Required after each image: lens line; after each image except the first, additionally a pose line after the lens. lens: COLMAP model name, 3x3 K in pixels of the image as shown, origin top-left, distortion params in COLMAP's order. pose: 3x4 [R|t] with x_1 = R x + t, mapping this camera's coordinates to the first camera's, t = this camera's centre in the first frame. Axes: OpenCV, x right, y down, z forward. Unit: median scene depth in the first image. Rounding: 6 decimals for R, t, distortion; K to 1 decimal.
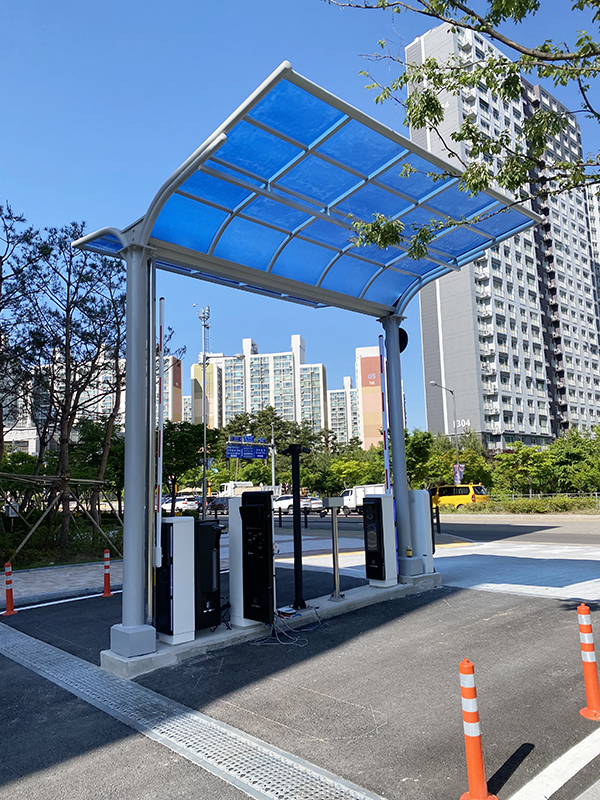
lens RADIAL K [[594.2, 0, 300.0], [0, 594.2, 400.0], [0, 0, 1]] dist [0.088110, -0.120834]
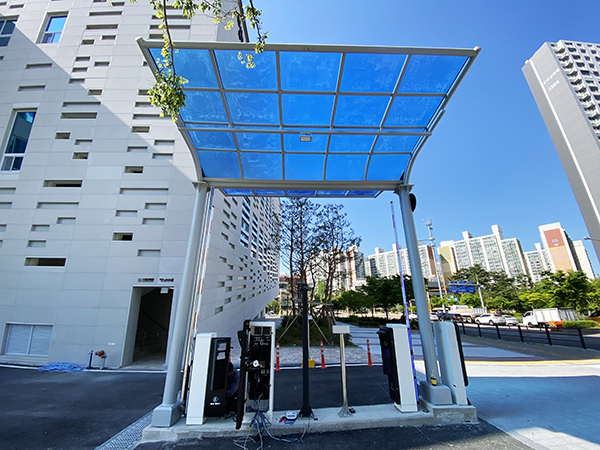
lens RADIAL K [[241.9, 0, 300.0], [0, 241.9, 225.0], [0, 0, 1]] dist [0.014677, -0.019079]
pose [[0.758157, -0.185340, -0.625177, 0.038102], [0.072924, 0.976840, -0.201159, 0.004964], [0.647981, 0.106919, 0.754114, 0.054144]]
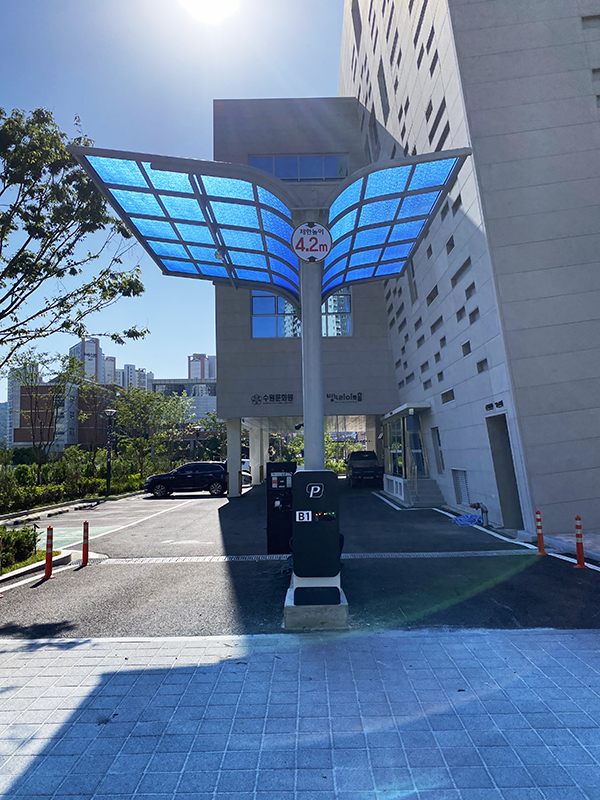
lens RADIAL K [[594.2, 0, 300.0], [0, 594.2, 400.0], [0, 0, 1]] dist [0.088110, -0.120834]
pose [[-0.659519, -0.029438, -0.751111, 0.082545], [0.147253, 0.974812, -0.167503, 0.022312], [0.737123, -0.221075, -0.638573, 0.172267]]
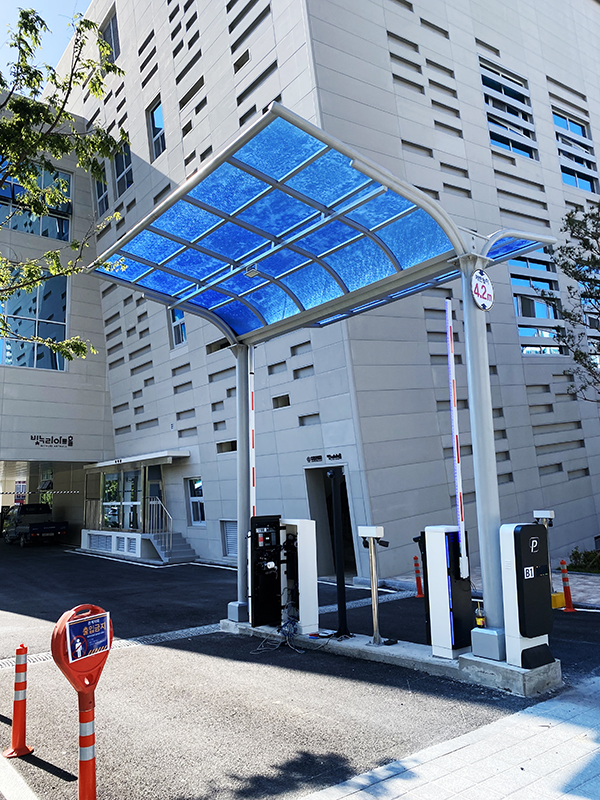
lens RADIAL K [[594.2, 0, 300.0], [0, 594.2, 400.0], [0, 0, 1]] dist [0.088110, -0.120834]
pose [[-0.054910, -0.130351, -0.989946, 0.100753], [0.174658, 0.974902, -0.138058, 0.009296], [0.983097, -0.180483, -0.030765, 0.101469]]
